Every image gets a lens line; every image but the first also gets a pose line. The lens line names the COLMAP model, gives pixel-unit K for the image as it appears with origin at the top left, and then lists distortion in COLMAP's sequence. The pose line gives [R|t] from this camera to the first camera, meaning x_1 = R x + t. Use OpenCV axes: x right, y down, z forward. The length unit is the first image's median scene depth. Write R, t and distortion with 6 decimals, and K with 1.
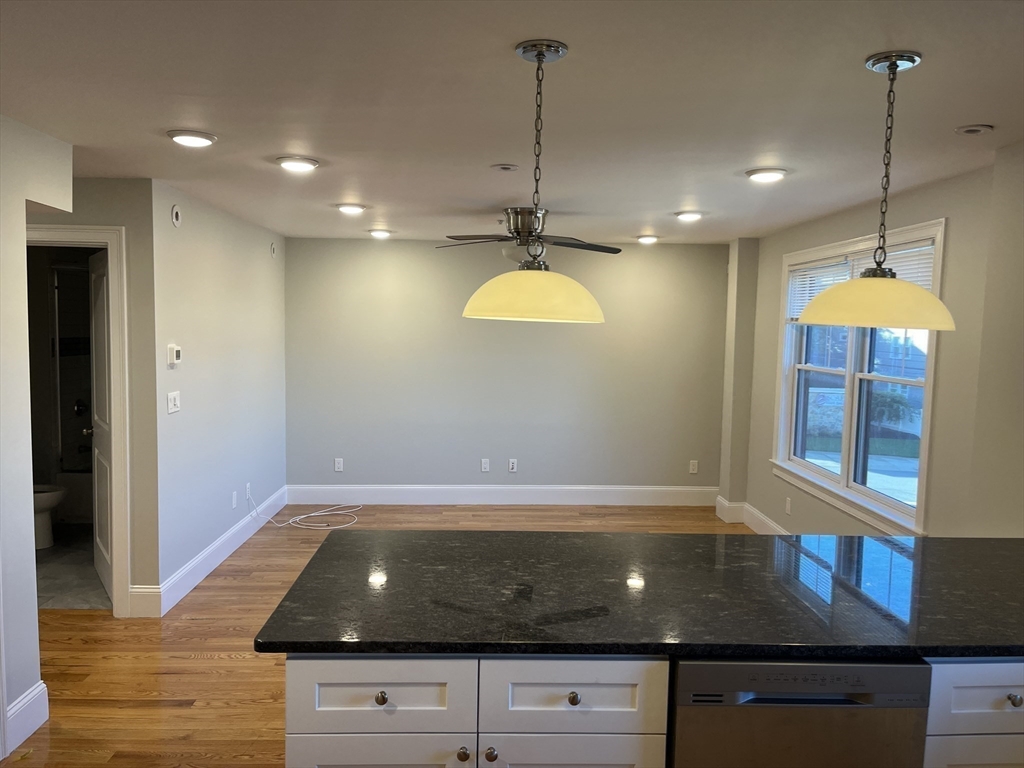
lens RADIAL K [[776.3, 0, 516.6], [0, 776.3, 380.7], [0, 0, 1]] dist [0.062268, -0.076911]
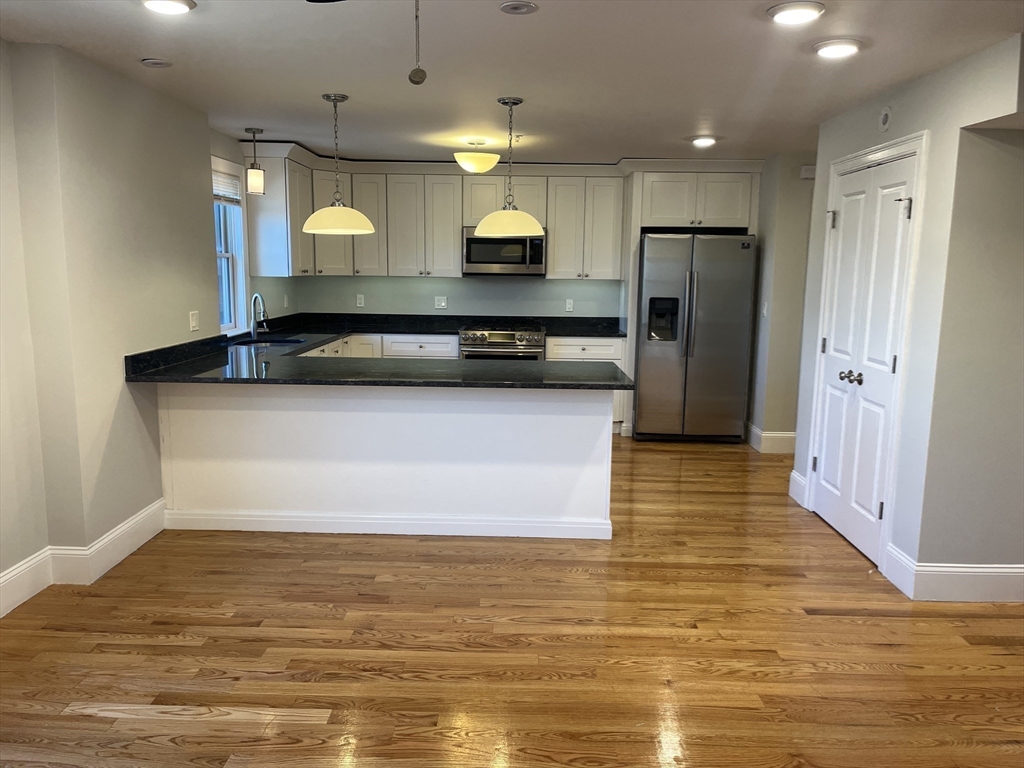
lens RADIAL K [[776.3, 0, 511.5], [0, 776.3, 388.2], [0, 0, 1]] dist [0.062268, -0.076911]
pose [[-0.997567, -0.046994, 0.051488, -0.044901], [-0.034077, 0.973083, 0.227920, -0.065299], [-0.060813, 0.225611, -0.972318, 1.316655]]
